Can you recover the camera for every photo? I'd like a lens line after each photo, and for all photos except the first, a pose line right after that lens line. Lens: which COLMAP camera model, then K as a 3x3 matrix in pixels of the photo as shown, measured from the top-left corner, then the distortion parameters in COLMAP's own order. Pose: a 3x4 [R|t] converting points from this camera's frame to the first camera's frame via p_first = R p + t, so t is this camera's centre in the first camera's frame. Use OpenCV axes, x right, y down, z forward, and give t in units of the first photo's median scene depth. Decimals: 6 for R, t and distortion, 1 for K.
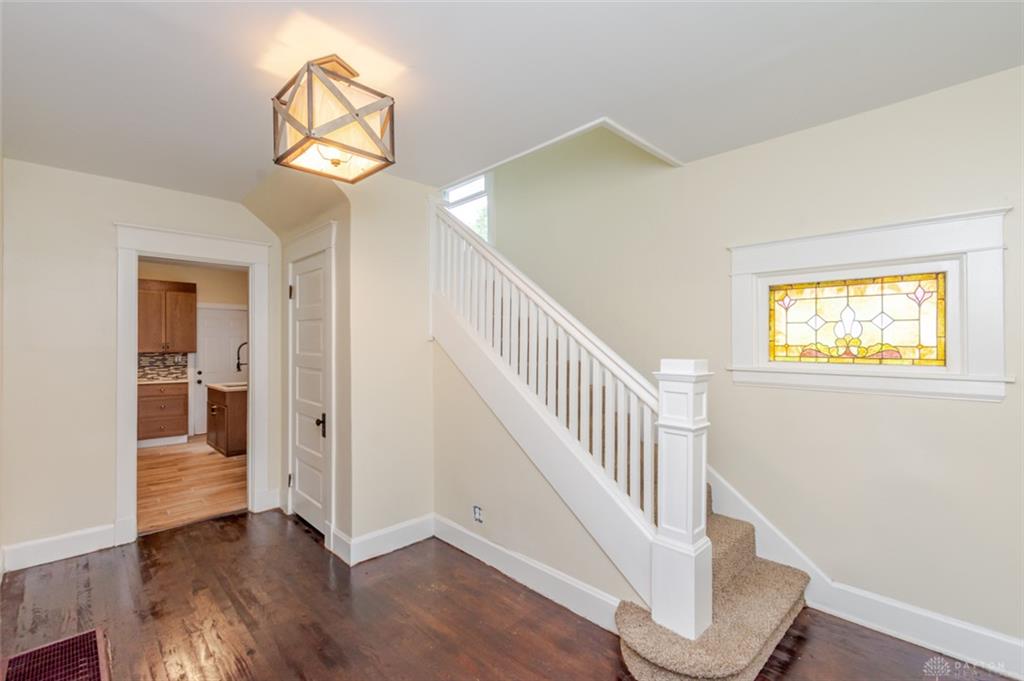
lens RADIAL K [[459.1, 0, 512.0], [0, 459.1, 340.5], [0, 0, 1]] dist [-0.000286, -0.000260]
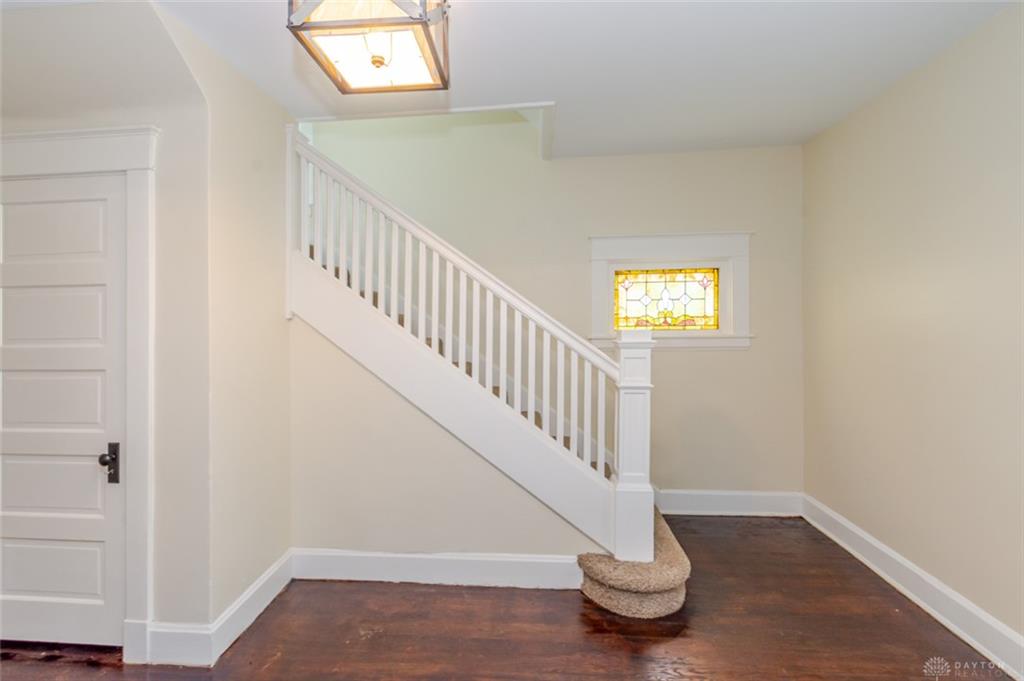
lens RADIAL K [[449.2, 0, 510.9], [0, 449.2, 323.2], [0, 0, 1]] dist [-0.000229, -0.000327]
pose [[0.748719, -0.020613, 0.662567, -0.518863], [0.013582, 0.999784, 0.015757, 0.002356], [-0.662749, -0.002798, 0.748837, 0.290727]]
